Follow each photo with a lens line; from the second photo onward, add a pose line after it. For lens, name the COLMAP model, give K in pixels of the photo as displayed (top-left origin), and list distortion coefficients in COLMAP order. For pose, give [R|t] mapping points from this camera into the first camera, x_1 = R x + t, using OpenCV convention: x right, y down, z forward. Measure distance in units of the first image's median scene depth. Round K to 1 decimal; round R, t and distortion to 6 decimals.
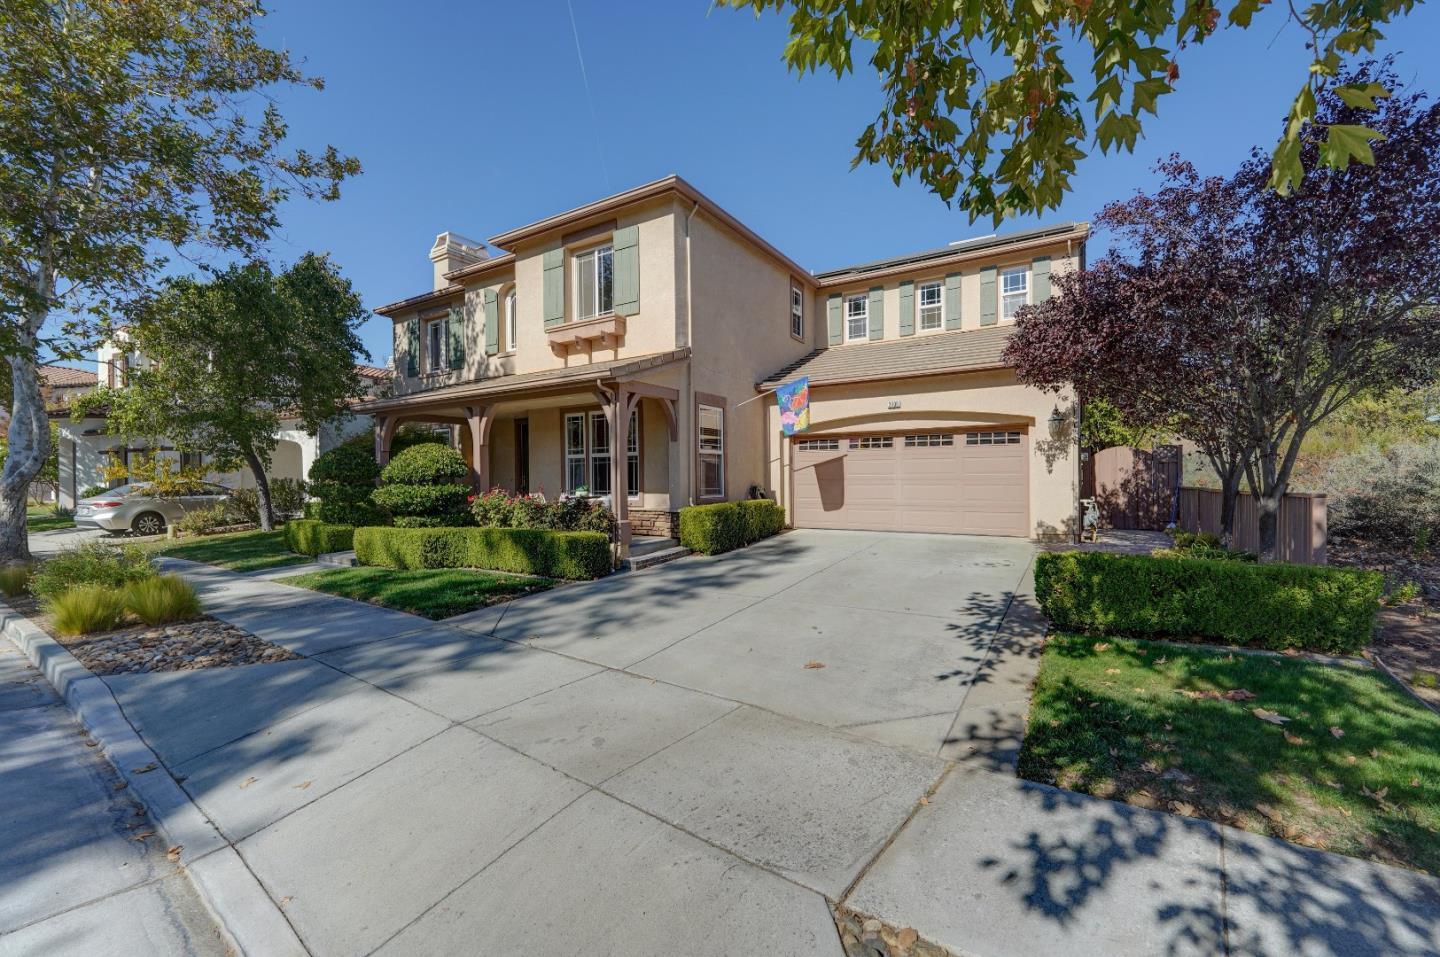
lens RADIAL K [[584.1, 0, 722.1], [0, 584.1, 482.8], [0, 0, 1]] dist [-0.007848, -0.002793]
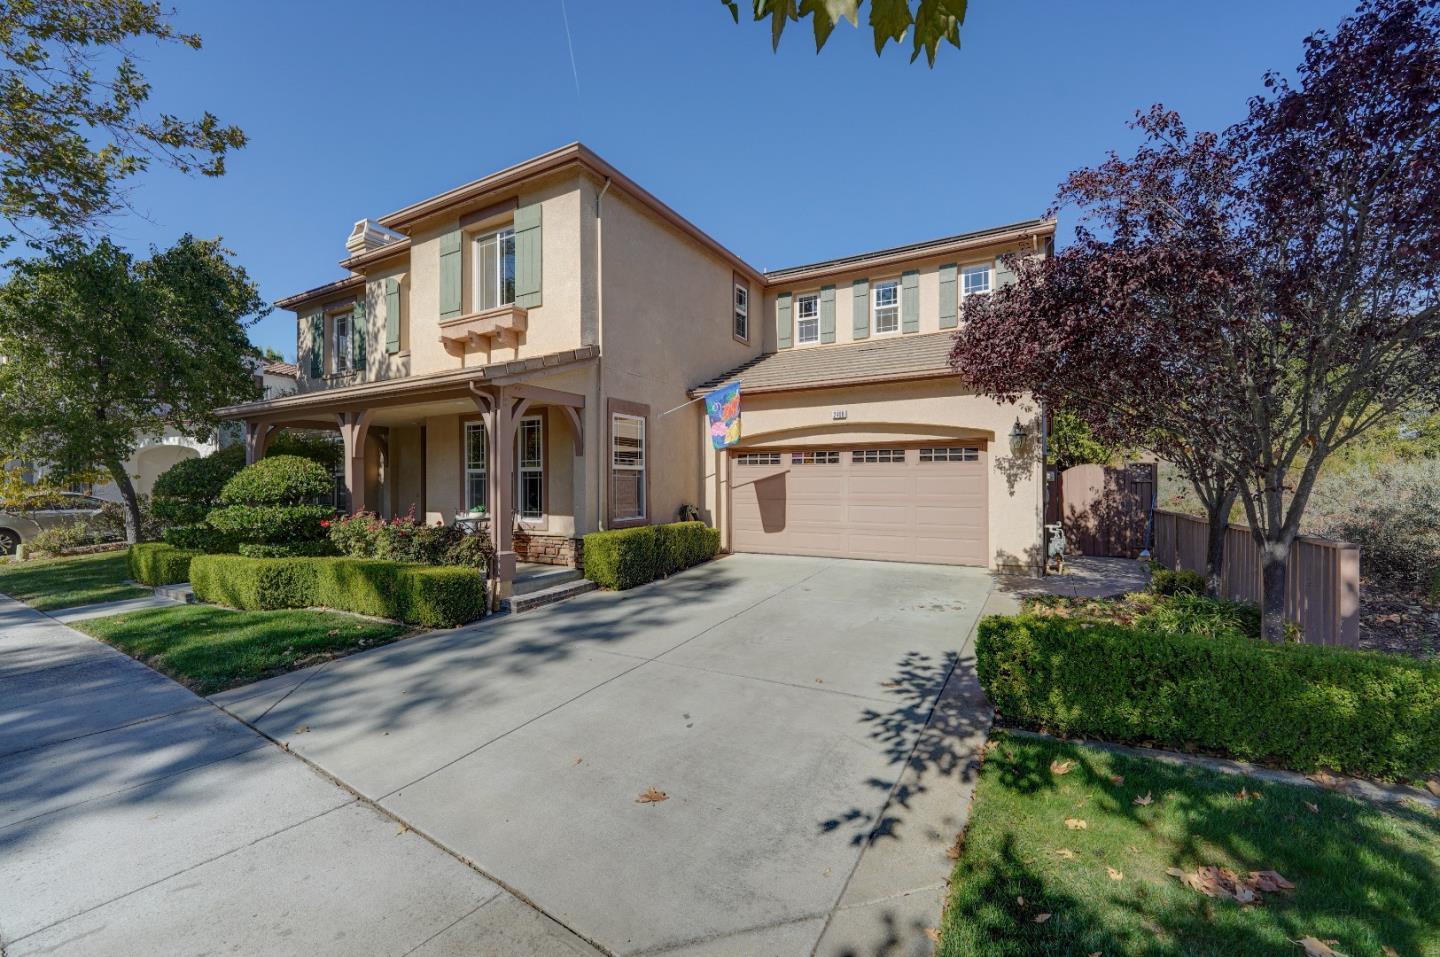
lens RADIAL K [[585.8, 0, 722.7], [0, 585.8, 484.4], [0, 0, 1]] dist [-0.010177, -0.000757]
pose [[0.999267, 0.006299, 0.037750, 0.091064], [-0.005962, 0.999941, -0.009031, -0.021315], [-0.037804, 0.008799, 0.999246, 0.131348]]
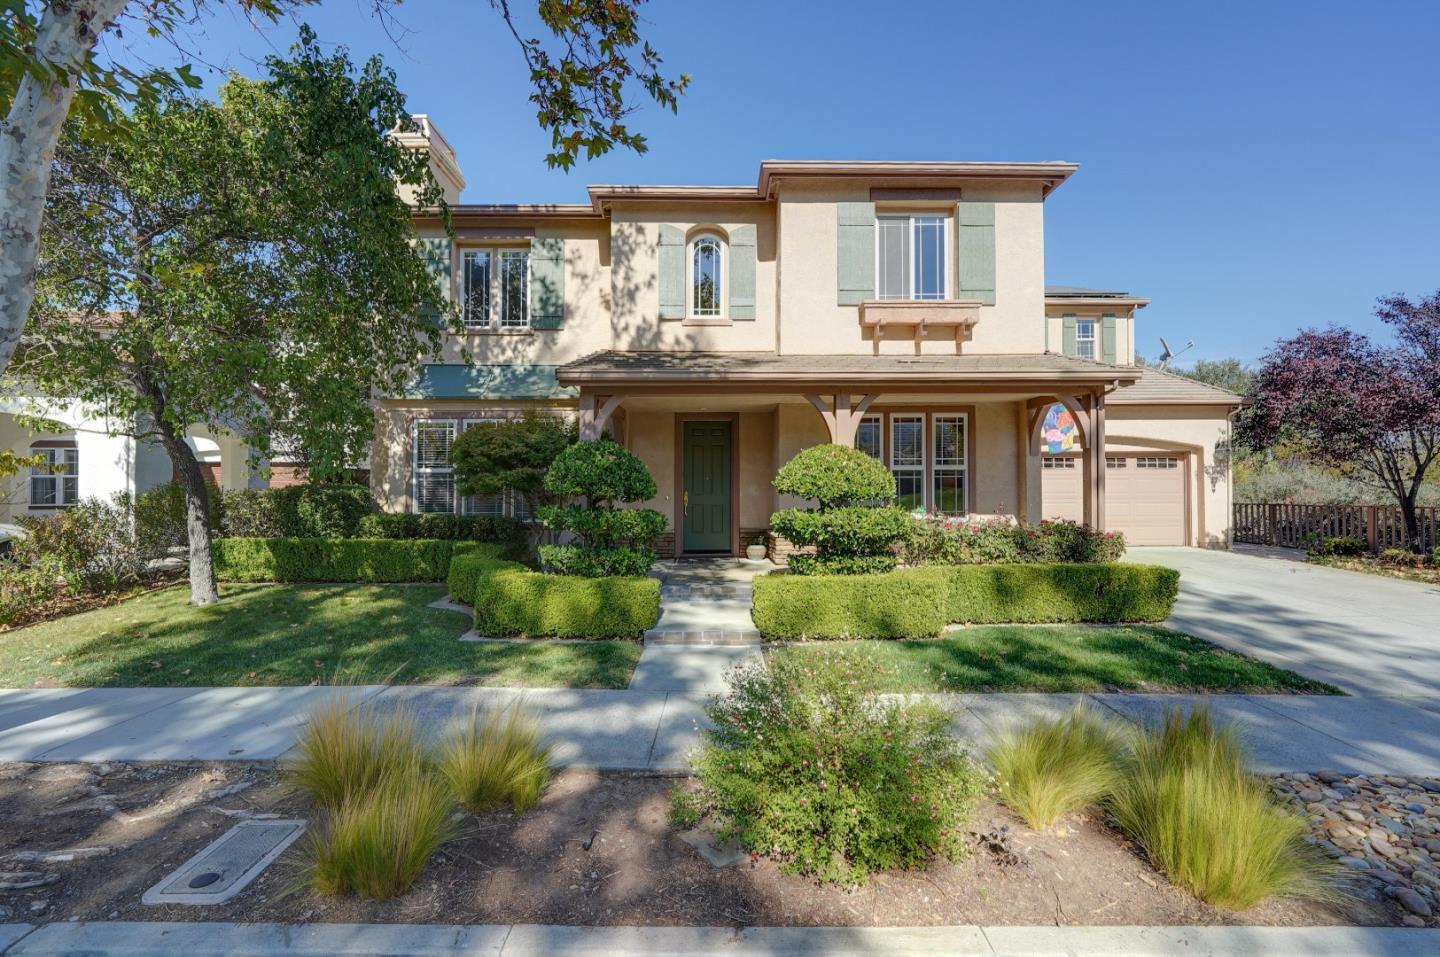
lens RADIAL K [[596.6, 0, 719.6], [0, 596.6, 493.3], [0, 0, 1]] dist [-0.000676, -0.000183]
pose [[0.843066, 0.004549, 0.537790, -0.942673], [0.003003, 0.999909, -0.013166, -0.000763], [-0.537801, 0.012715, 0.842976, 0.466524]]
